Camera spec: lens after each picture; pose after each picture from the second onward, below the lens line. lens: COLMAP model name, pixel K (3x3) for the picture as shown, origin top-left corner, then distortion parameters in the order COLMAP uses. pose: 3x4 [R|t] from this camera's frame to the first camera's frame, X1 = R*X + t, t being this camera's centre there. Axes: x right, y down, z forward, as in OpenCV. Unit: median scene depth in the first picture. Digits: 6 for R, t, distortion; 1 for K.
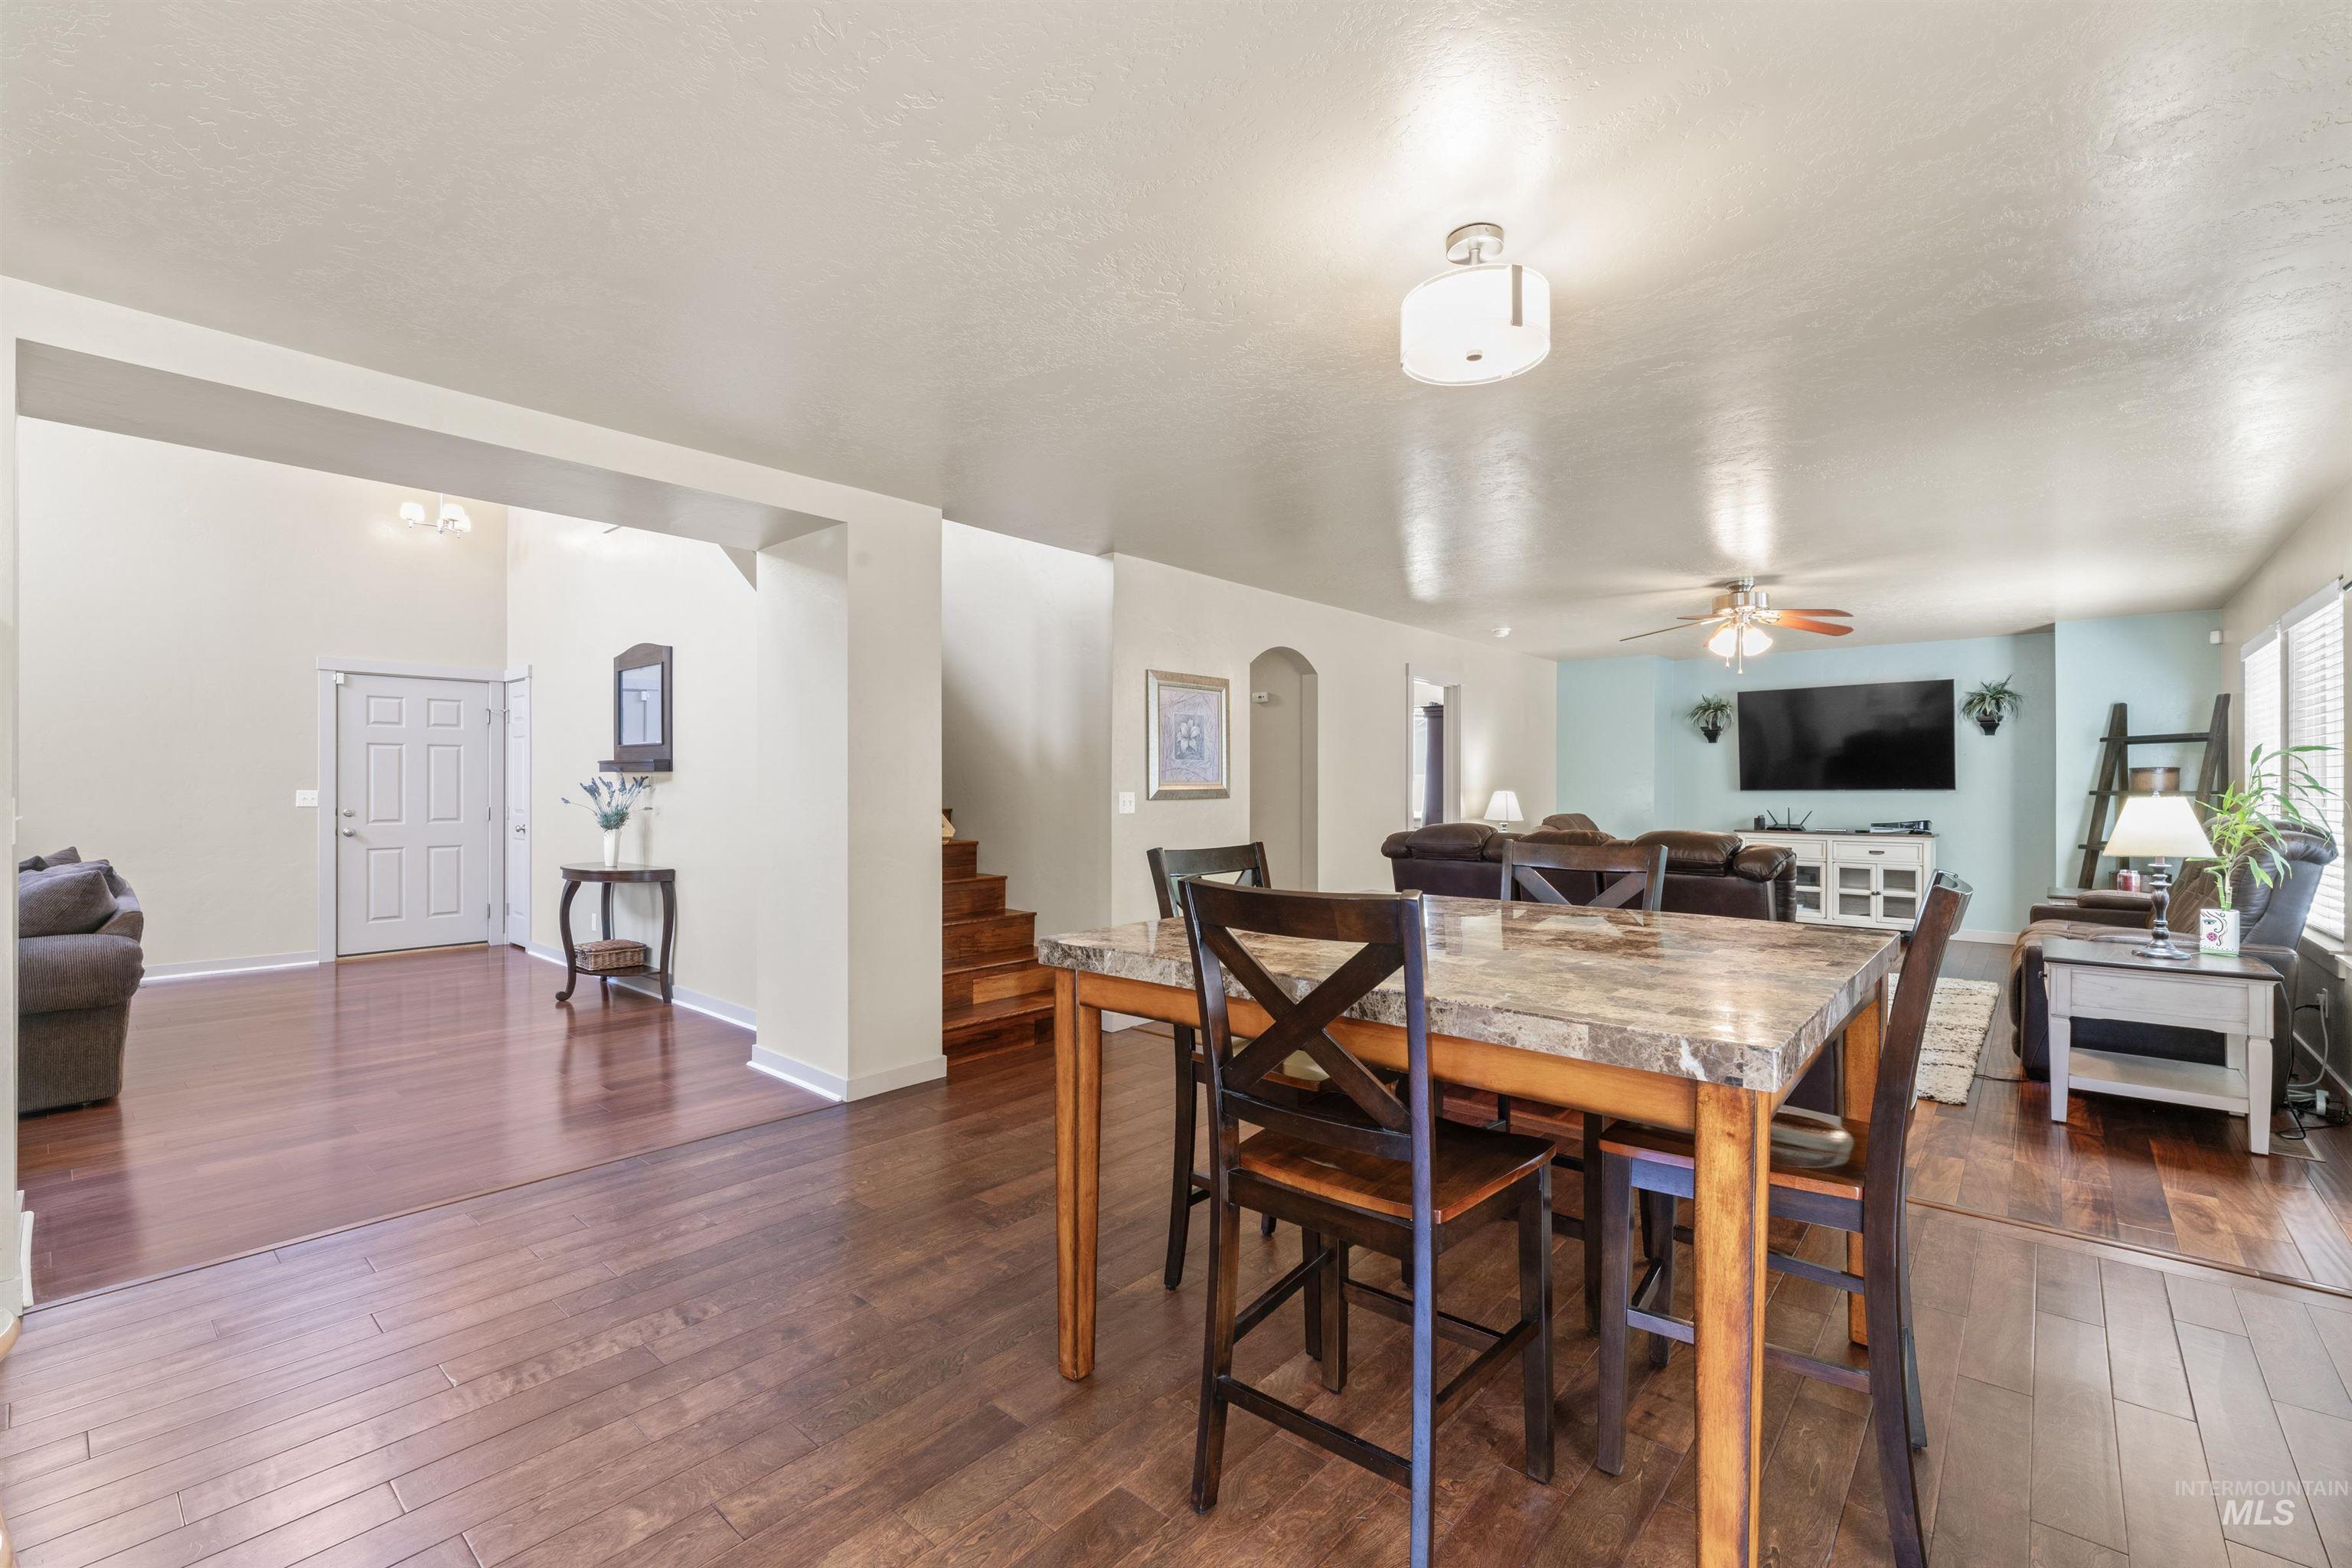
lens RADIAL K [[1023.1, 0, 1174.4], [0, 1023.1, 787.2], [0, 0, 1]] dist [-0.003480, -0.000141]
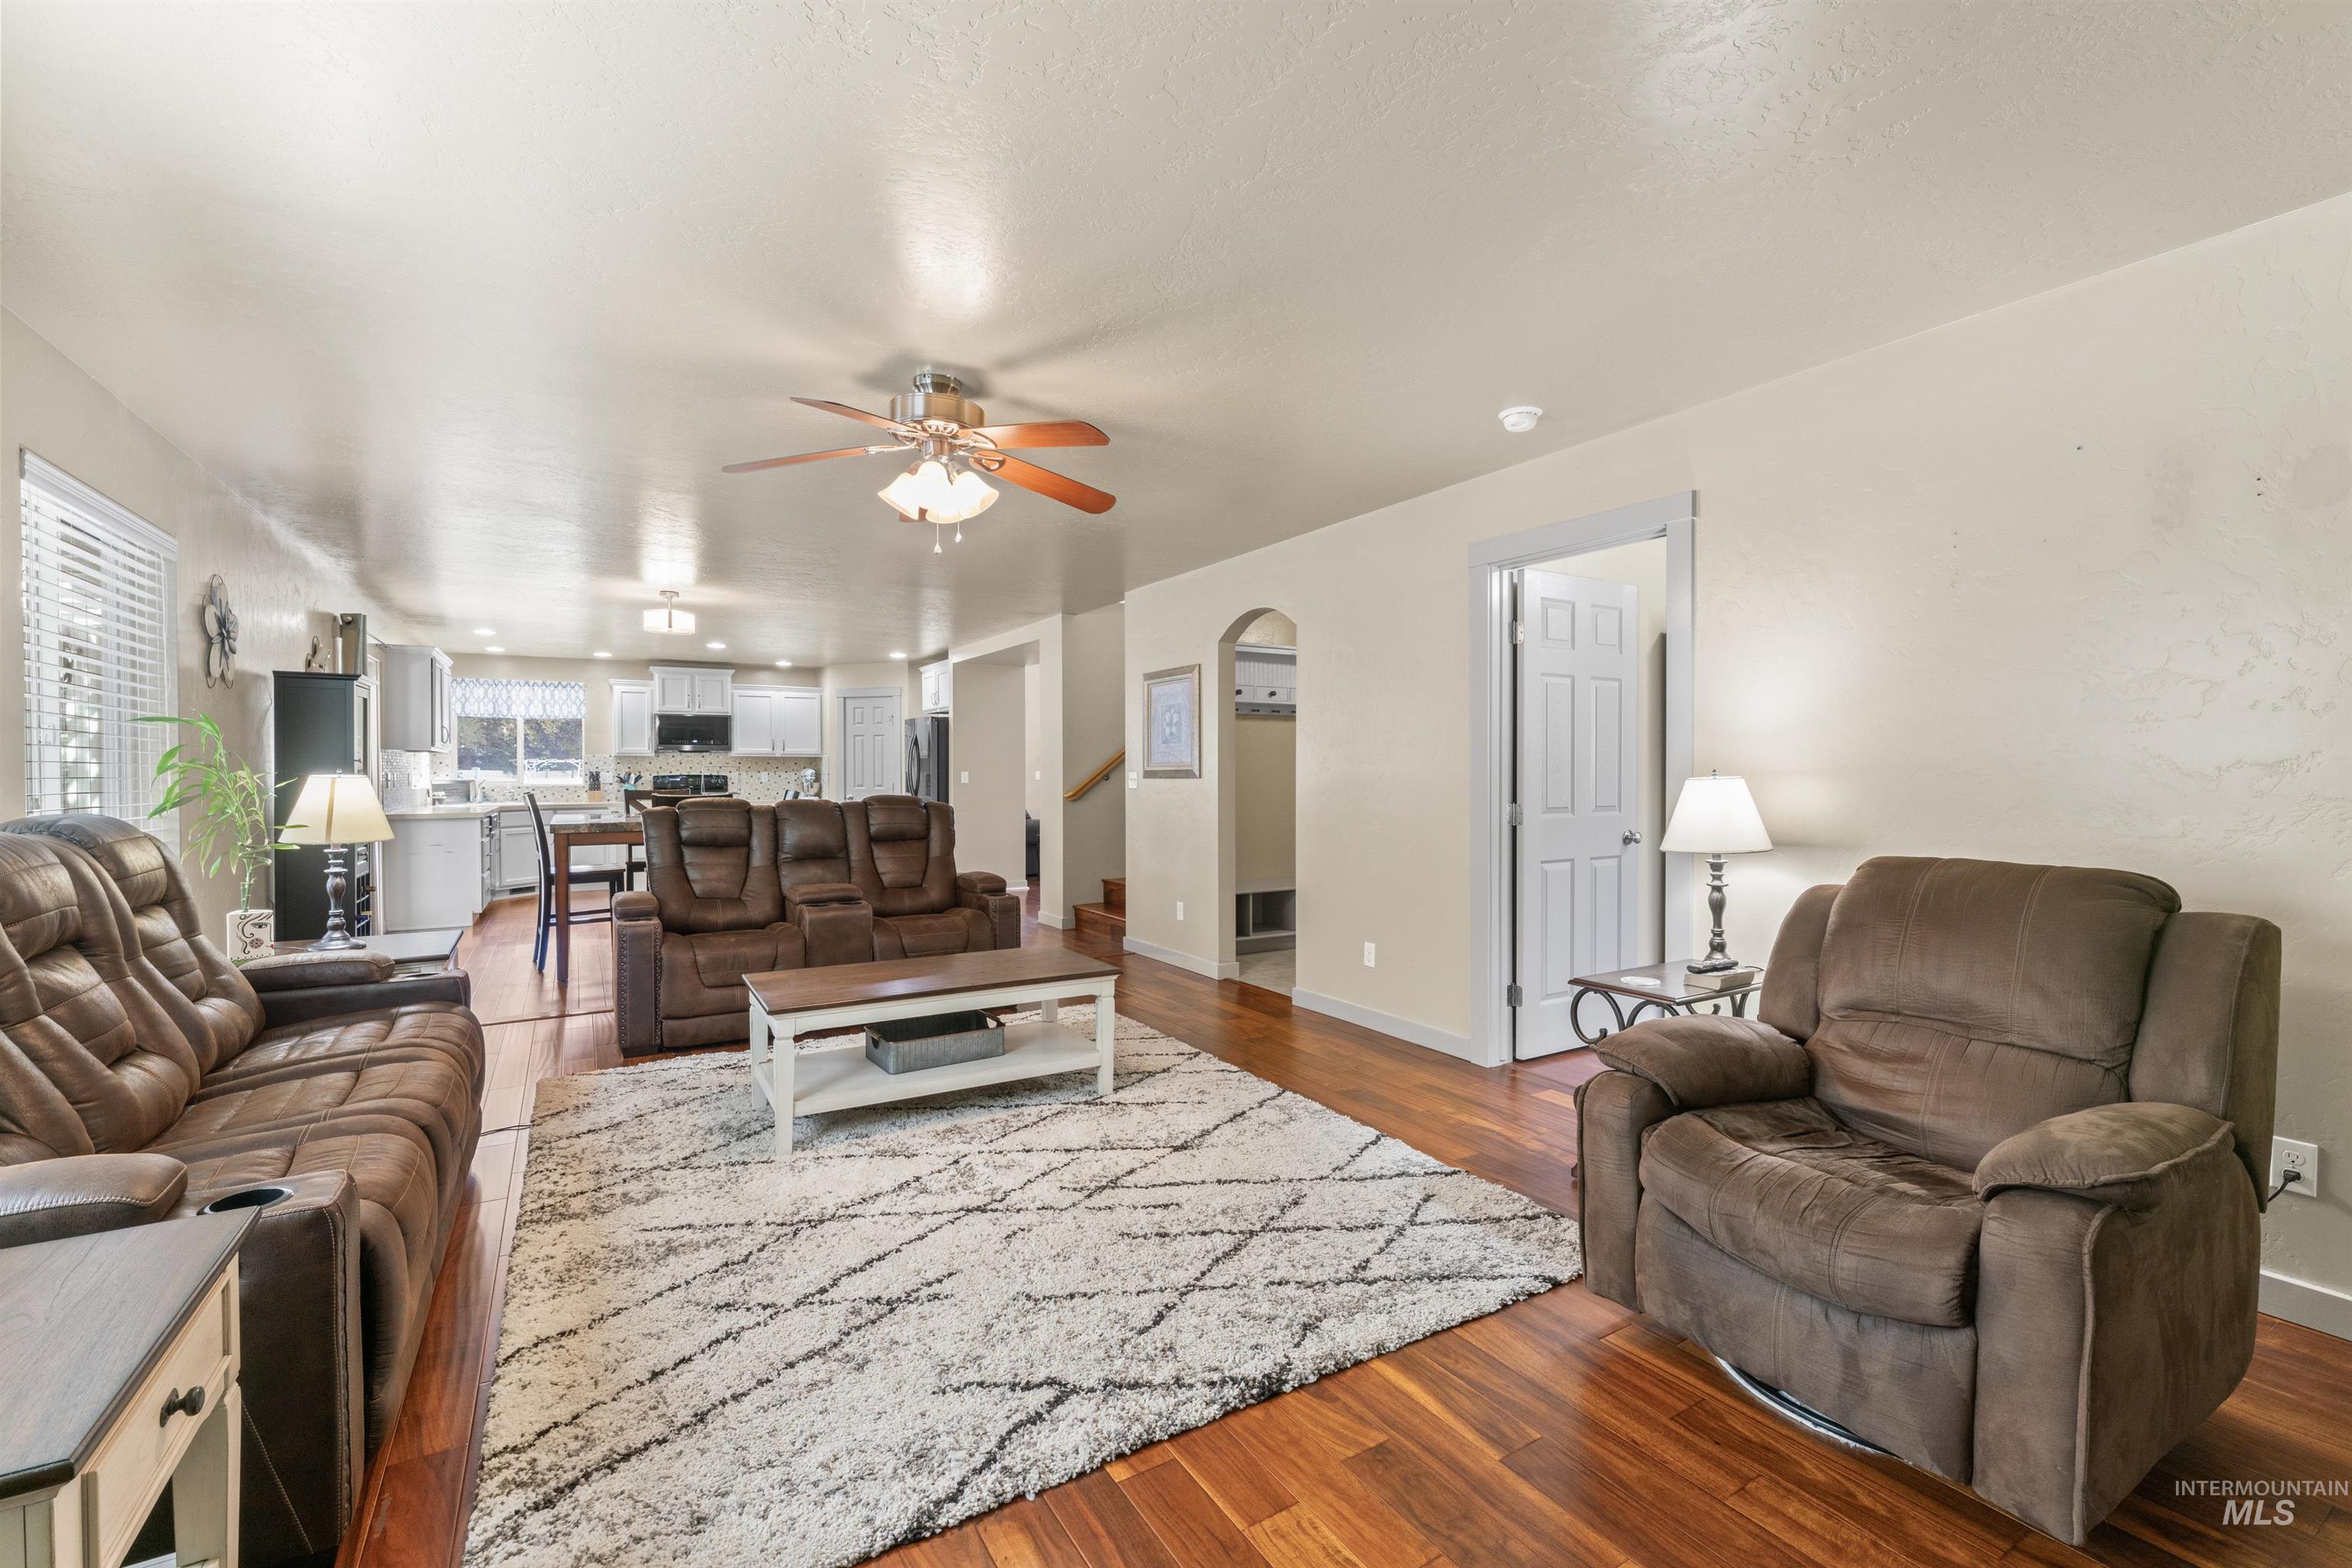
lens RADIAL K [[1023.1, 0, 1167.0], [0, 1023.1, 768.5], [0, 0, 1]] dist [-0.003480, -0.000141]
pose [[-0.329294, -0.003623, -0.944220, 0.913479], [0.000181, 0.999992, -0.003901, 0.003979], [0.944227, -0.001456, -0.329291, 1.150148]]
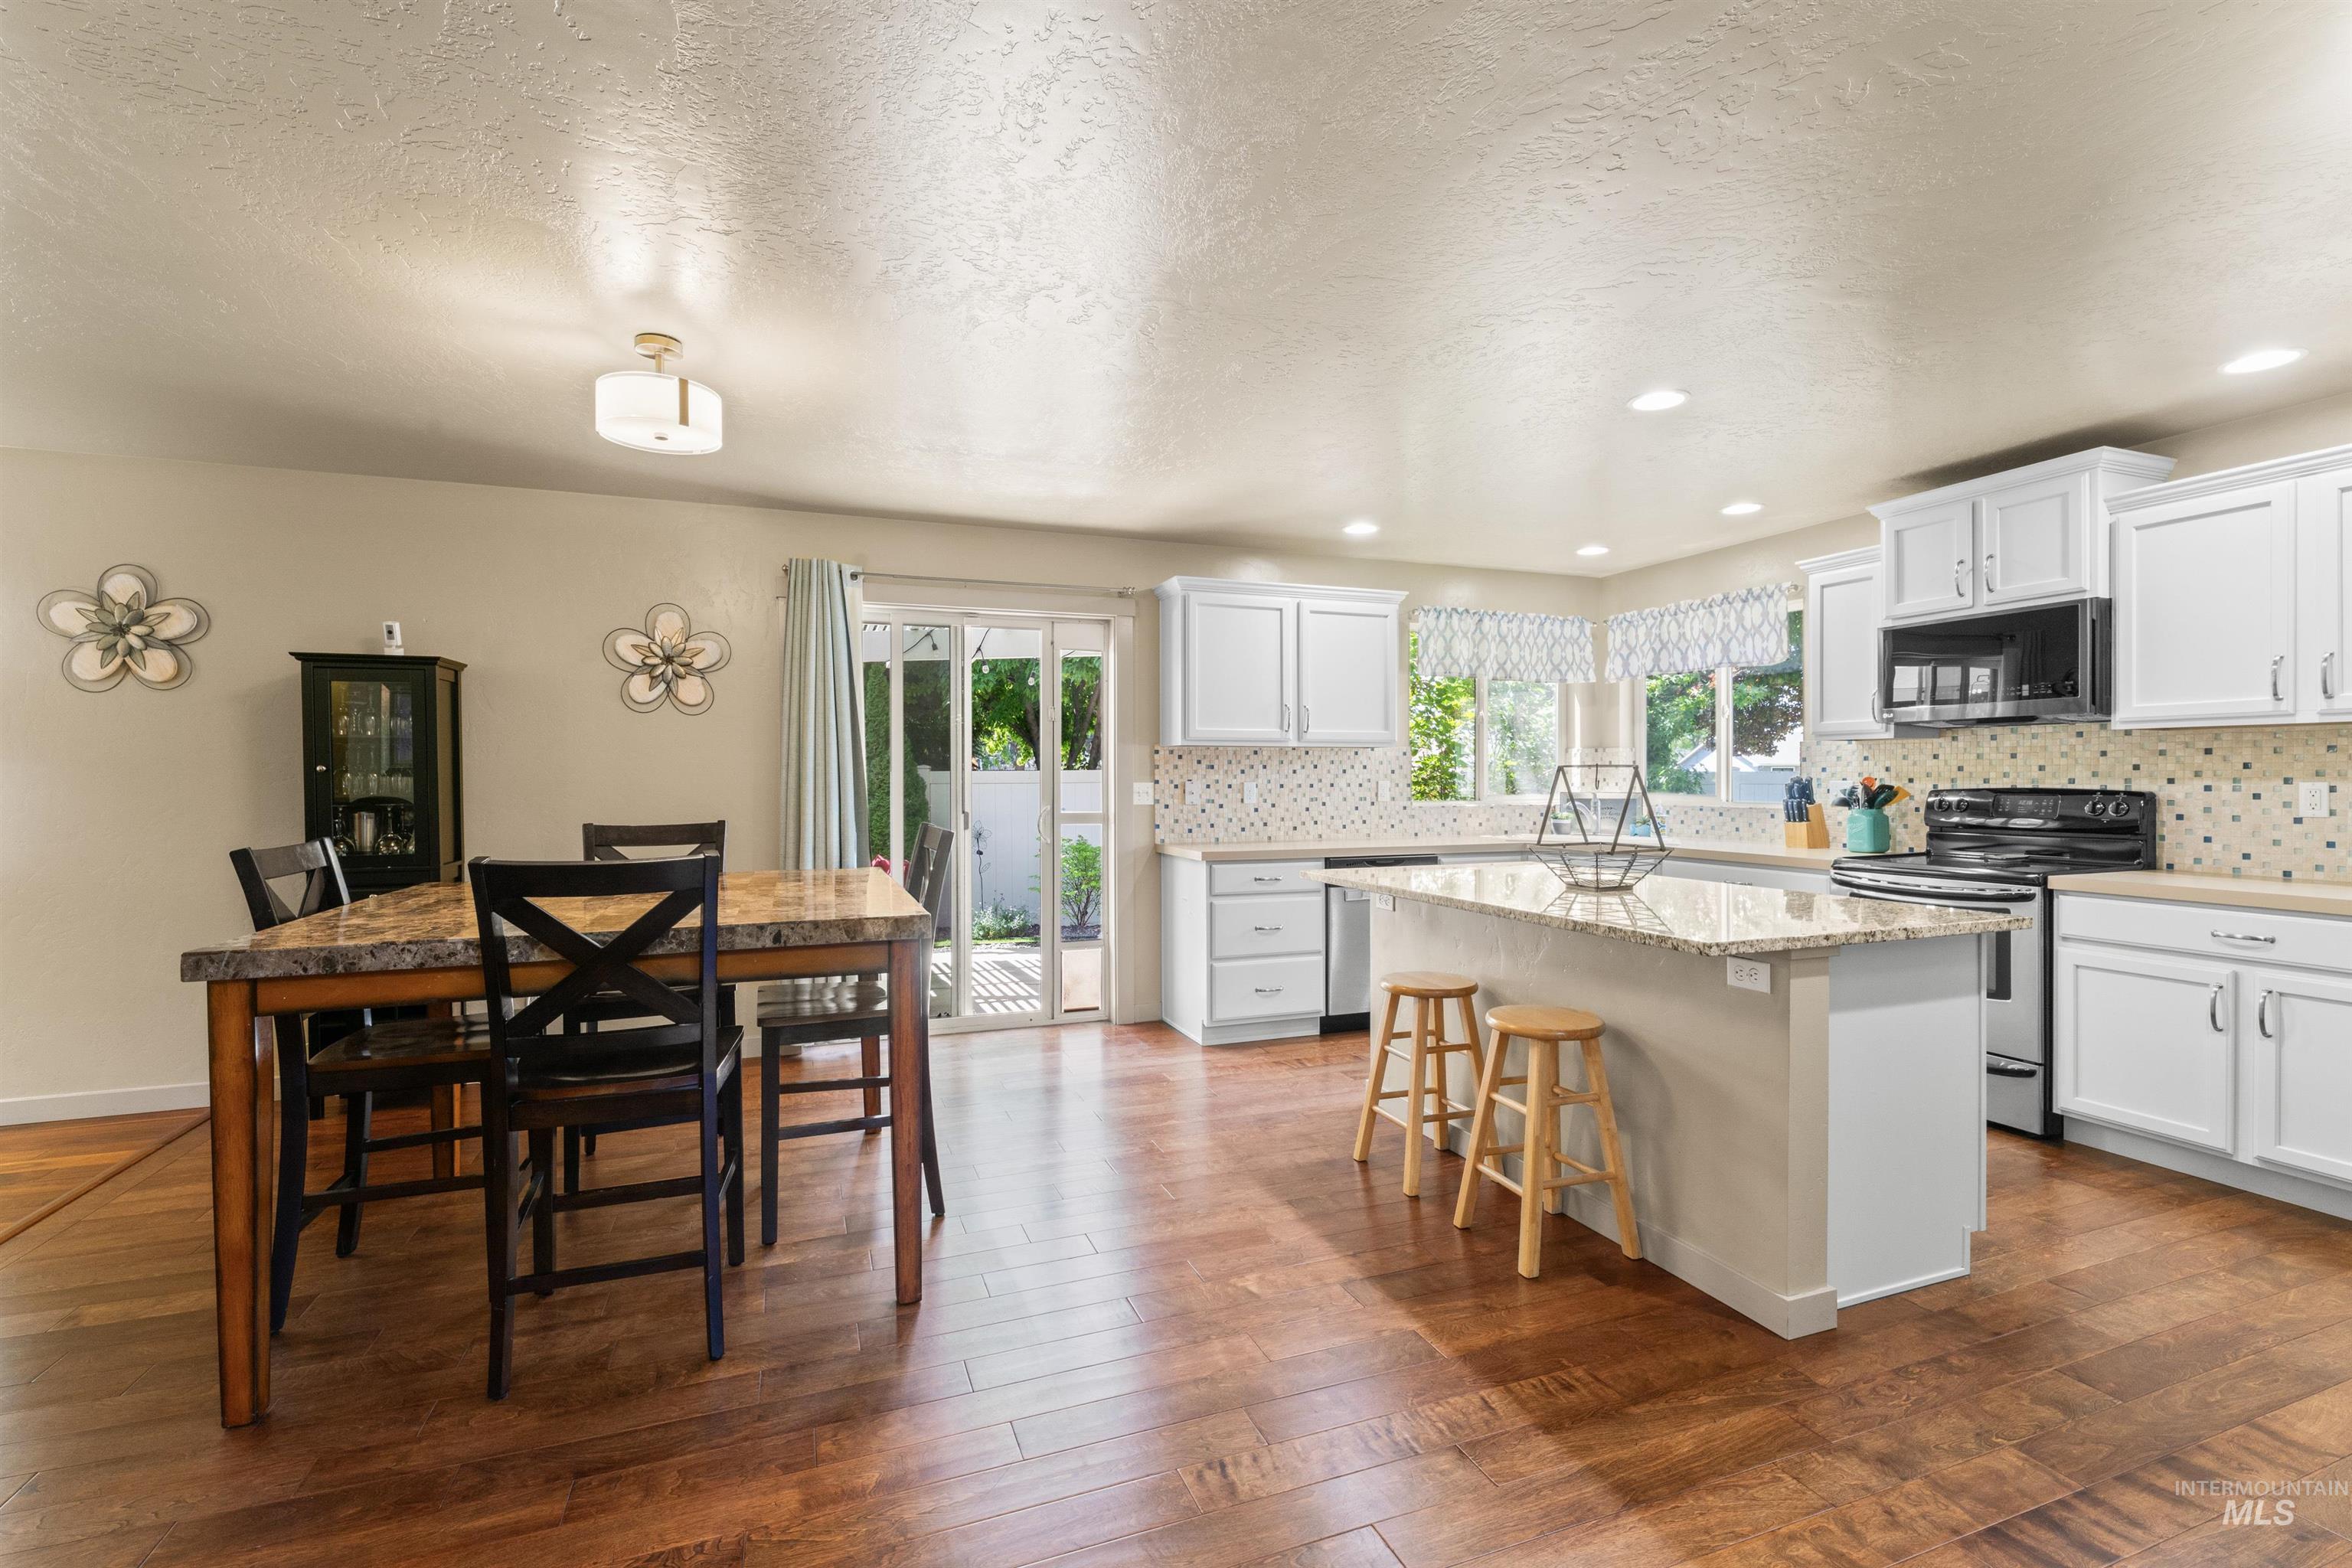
lens RADIAL K [[1023.1, 0, 1183.1], [0, 1023.1, 787.5], [0, 0, 1]] dist [-0.003480, -0.000141]
pose [[-0.879995, -0.004323, 0.474963, -0.276654], [0.002515, 0.999902, 0.013760, -0.001288], [-0.474976, 0.013303, -0.879898, 0.605295]]
